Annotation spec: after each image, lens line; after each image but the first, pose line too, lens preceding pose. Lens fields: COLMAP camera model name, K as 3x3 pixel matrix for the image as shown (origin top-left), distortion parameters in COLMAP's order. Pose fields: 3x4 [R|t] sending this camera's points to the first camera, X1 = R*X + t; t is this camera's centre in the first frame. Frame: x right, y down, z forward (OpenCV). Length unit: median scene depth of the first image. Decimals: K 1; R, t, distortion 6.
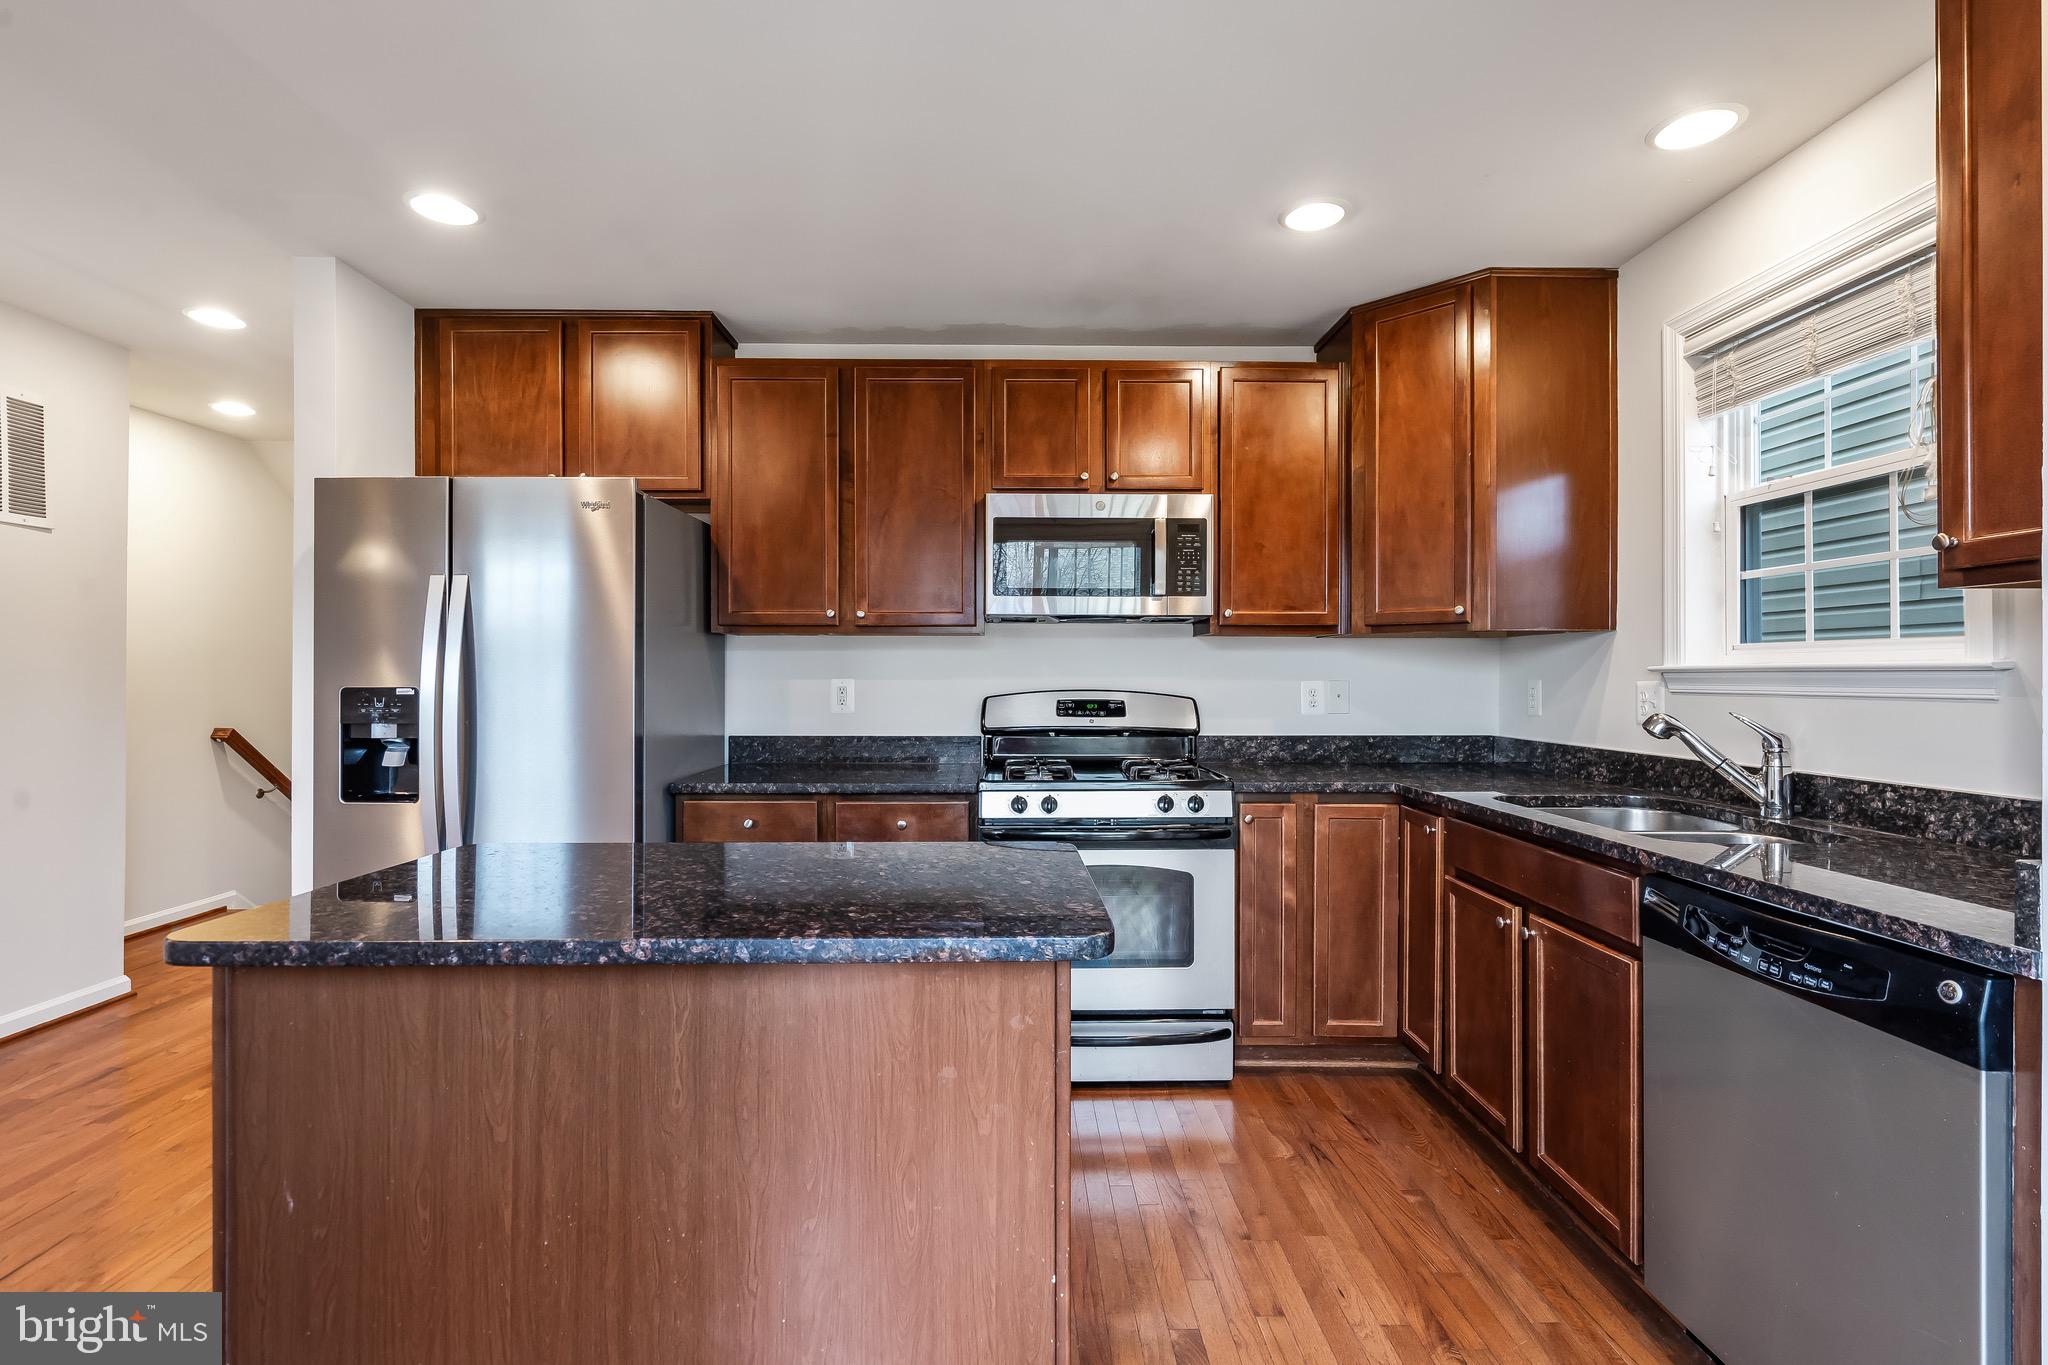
lens RADIAL K [[943.1, 0, 1020.7], [0, 943.1, 658.2], [0, 0, 1]] dist [-0.010220, -0.000016]
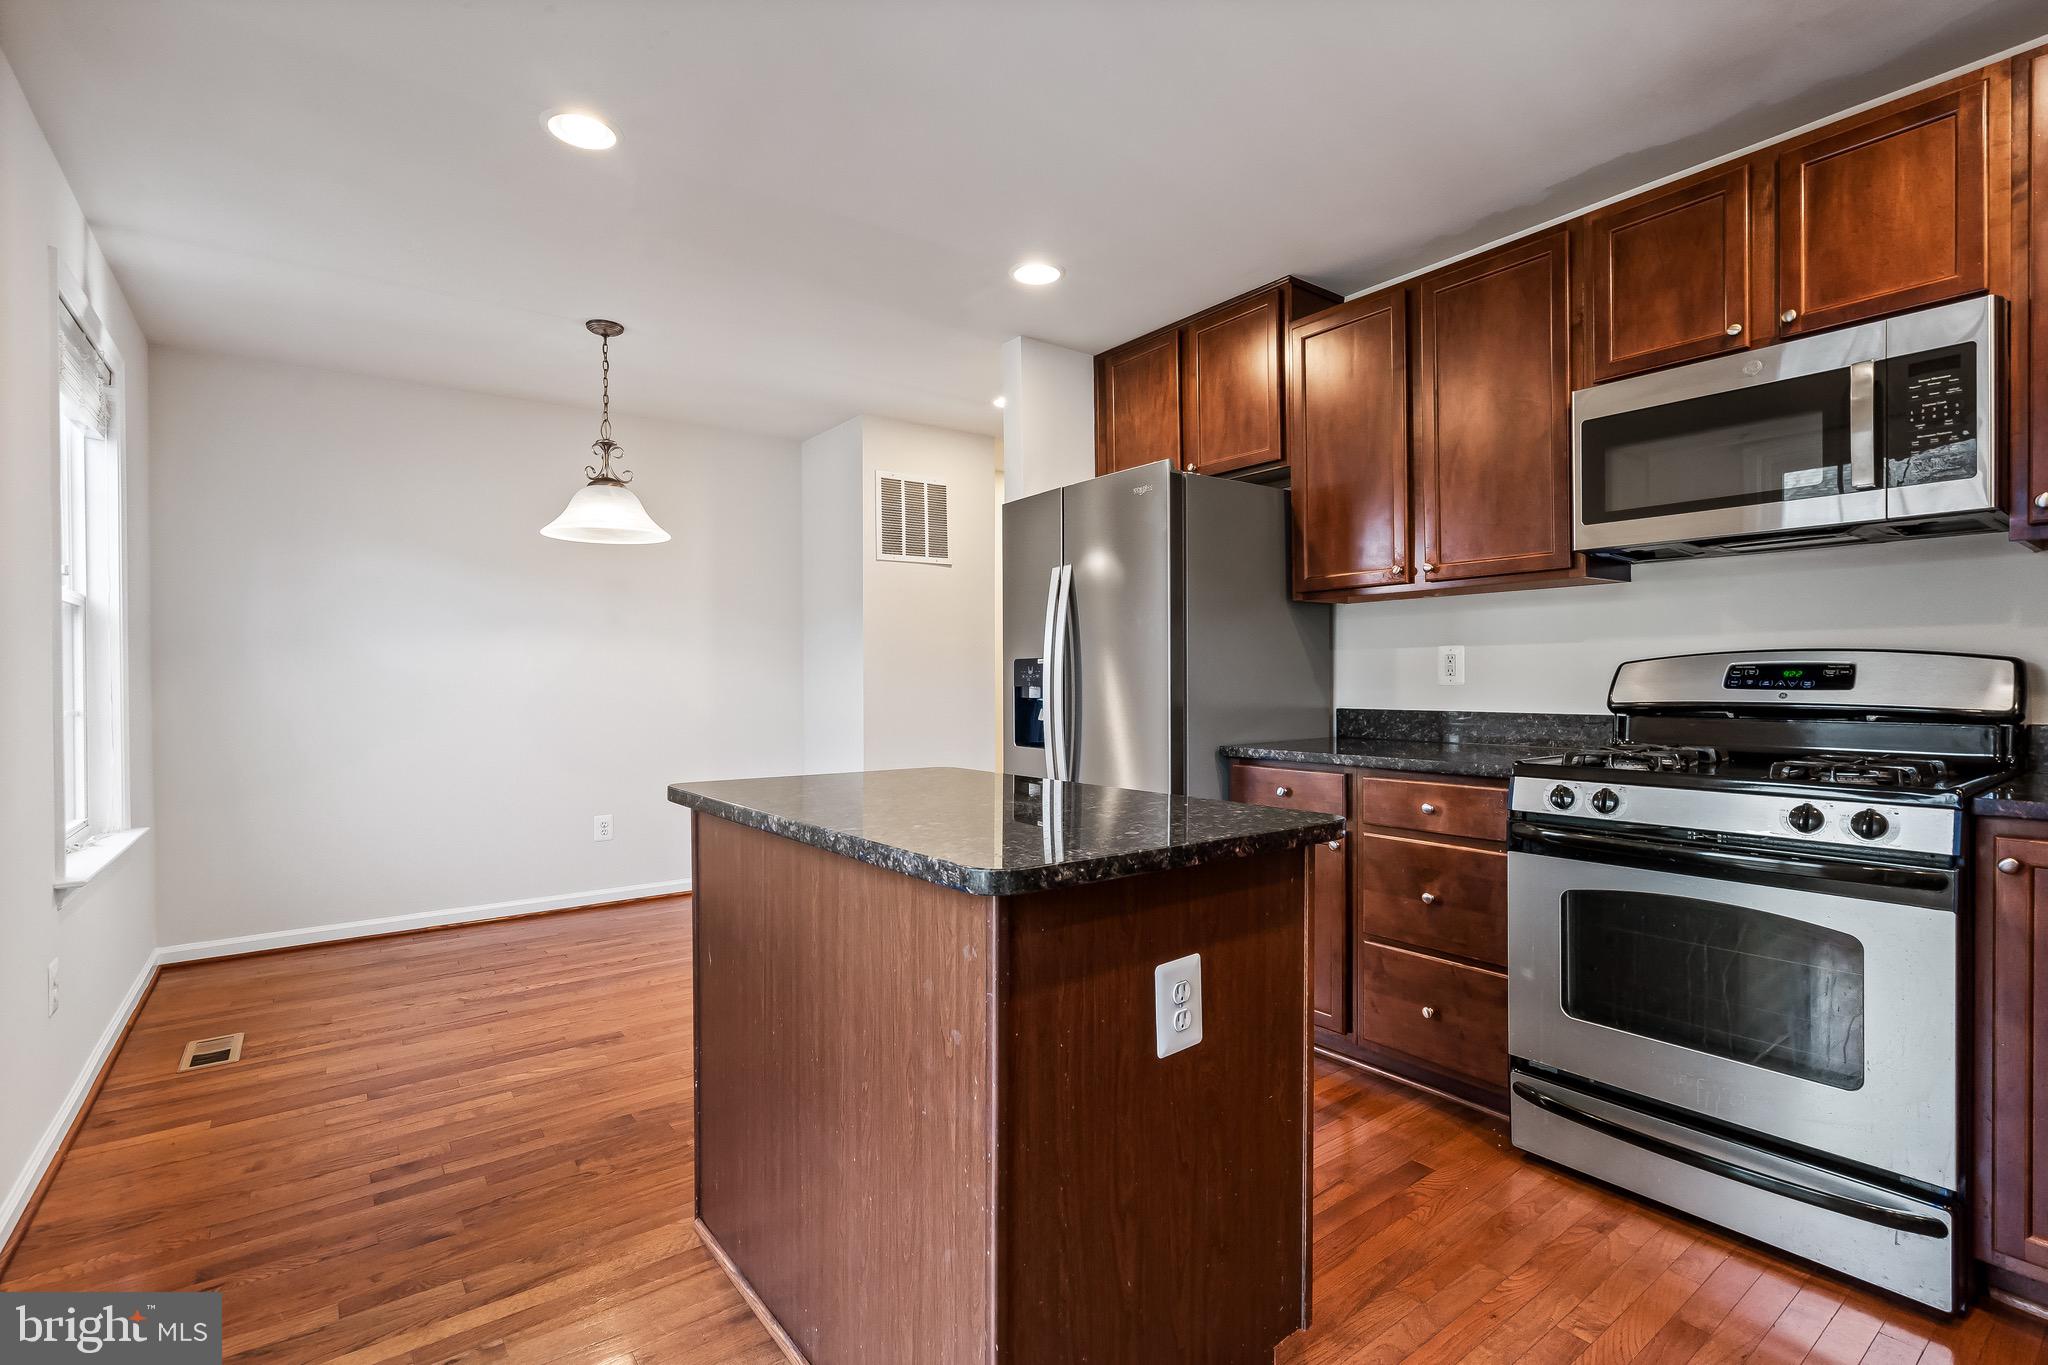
lens RADIAL K [[938.8, 0, 1012.1], [0, 938.8, 675.3], [0, 0, 1]] dist [-0.003706, -0.000300]
pose [[0.587396, -0.006274, -0.809275, 0.309138], [0.021665, 0.999733, 0.007974, 0.037904], [0.809010, -0.022217, 0.587376, 0.186210]]
